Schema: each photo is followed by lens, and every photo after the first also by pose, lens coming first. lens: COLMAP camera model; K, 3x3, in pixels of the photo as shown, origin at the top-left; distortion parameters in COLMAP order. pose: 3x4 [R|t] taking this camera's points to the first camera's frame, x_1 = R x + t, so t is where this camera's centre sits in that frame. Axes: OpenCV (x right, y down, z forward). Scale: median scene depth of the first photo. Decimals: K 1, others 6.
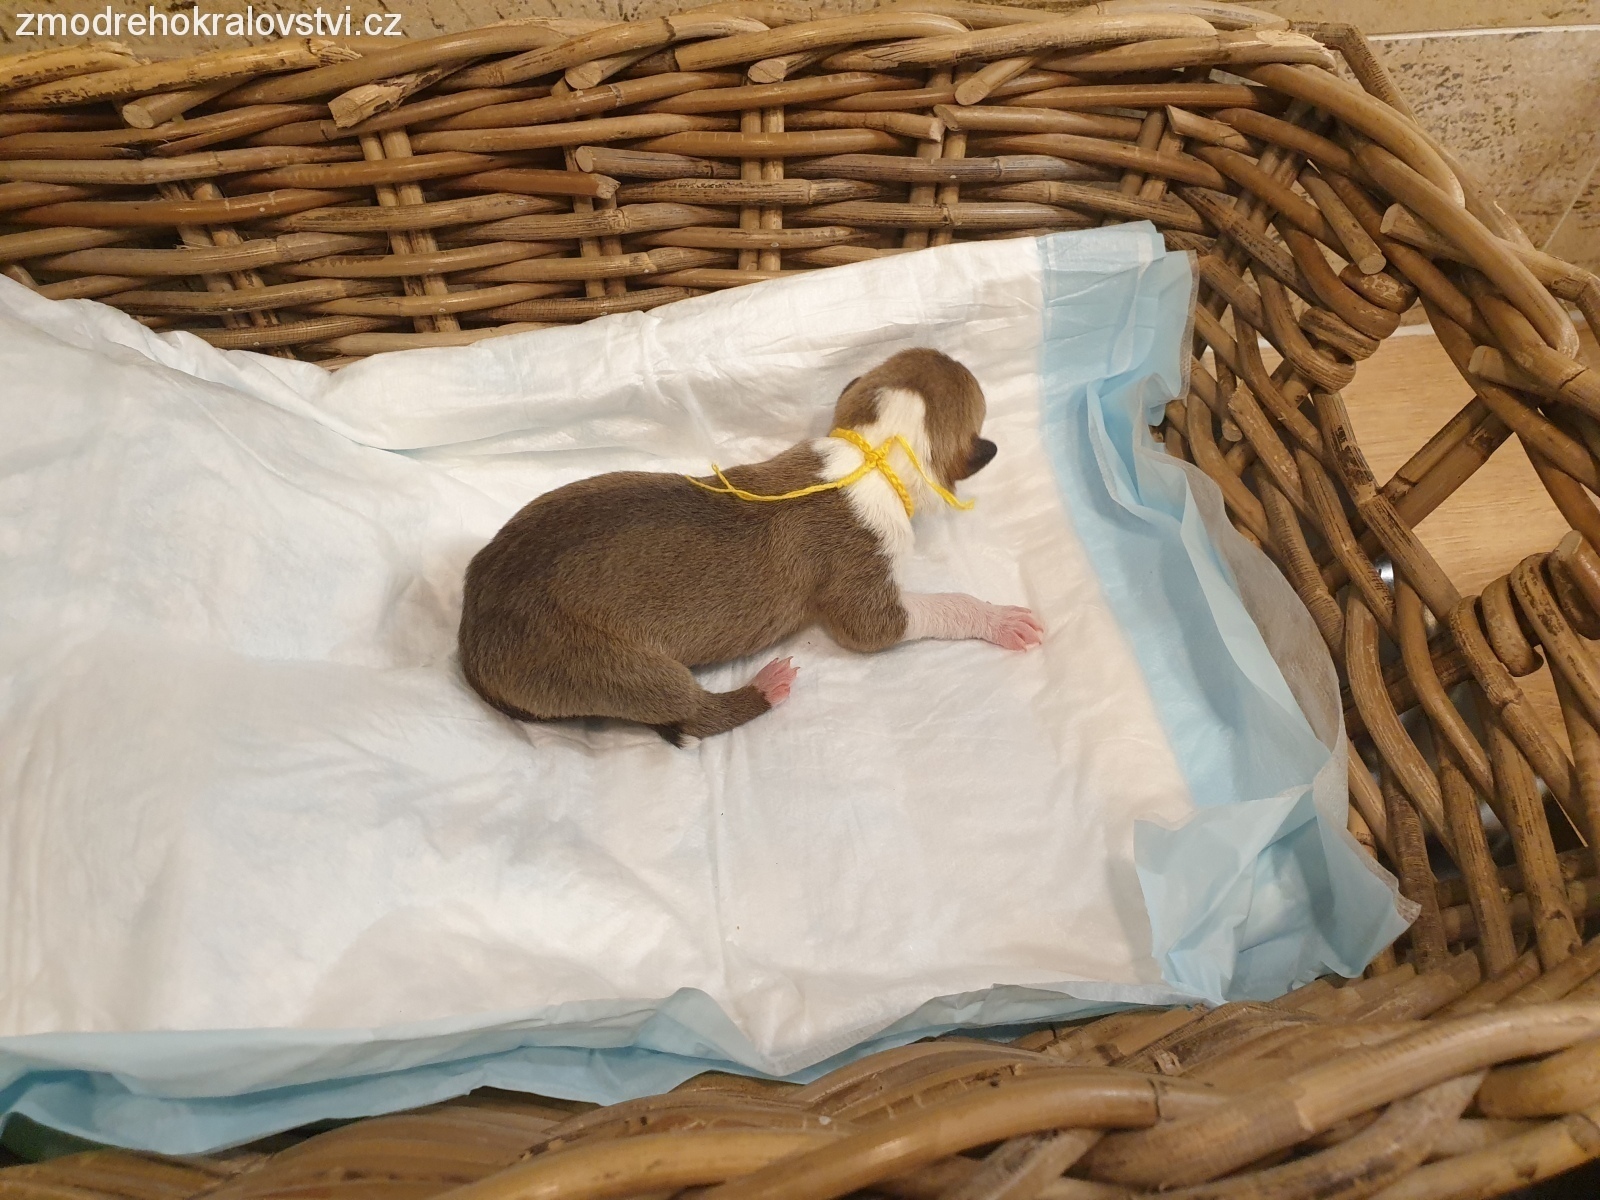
lens RADIAL K [[1361.7, 0, 812.3], [0, 1361.7, 582.6], [0, 0, 1]] dist [-0.049516, 0.057070]
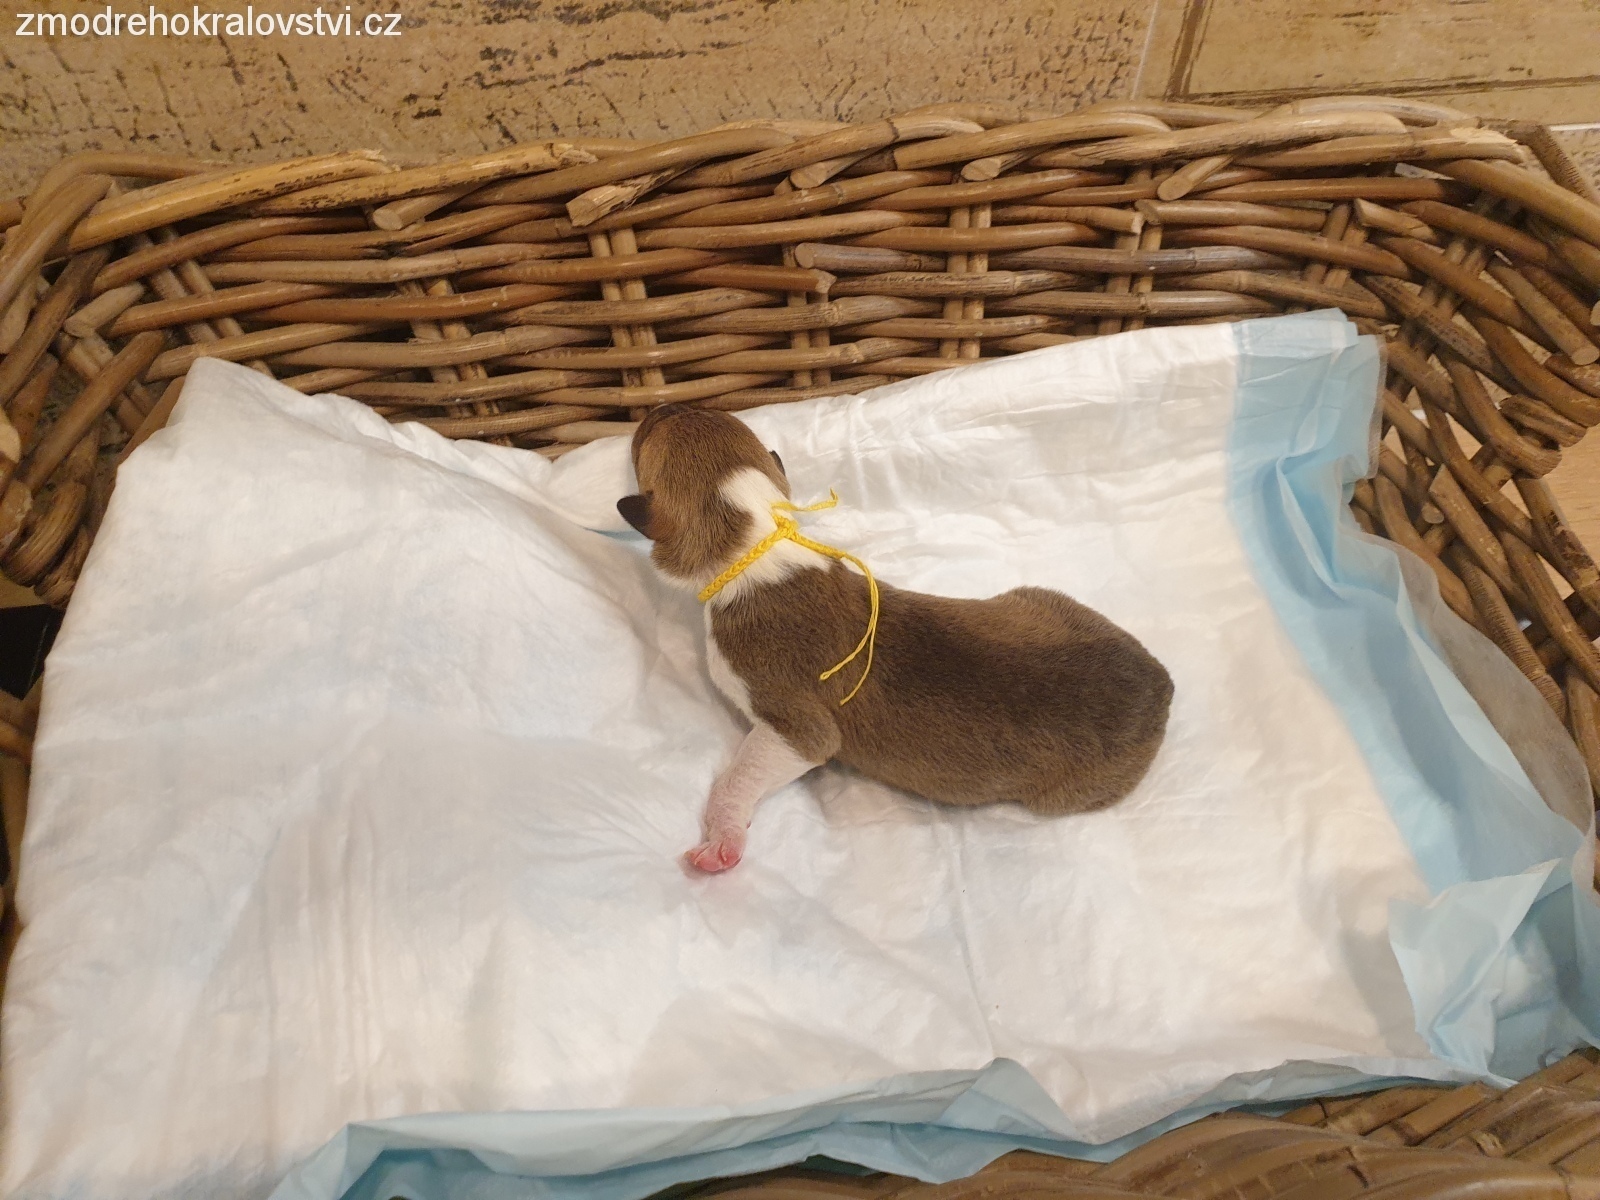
lens RADIAL K [[1361.7, 0, 804.5], [0, 1361.7, 593.9], [0, 0, 1]] dist [-0.049516, 0.057070]
pose [[0.999970, -0.005723, -0.005254, -0.162704], [0.005581, 0.999628, -0.026686, -0.025431], [0.005405, 0.026656, 0.999630, -0.030370]]
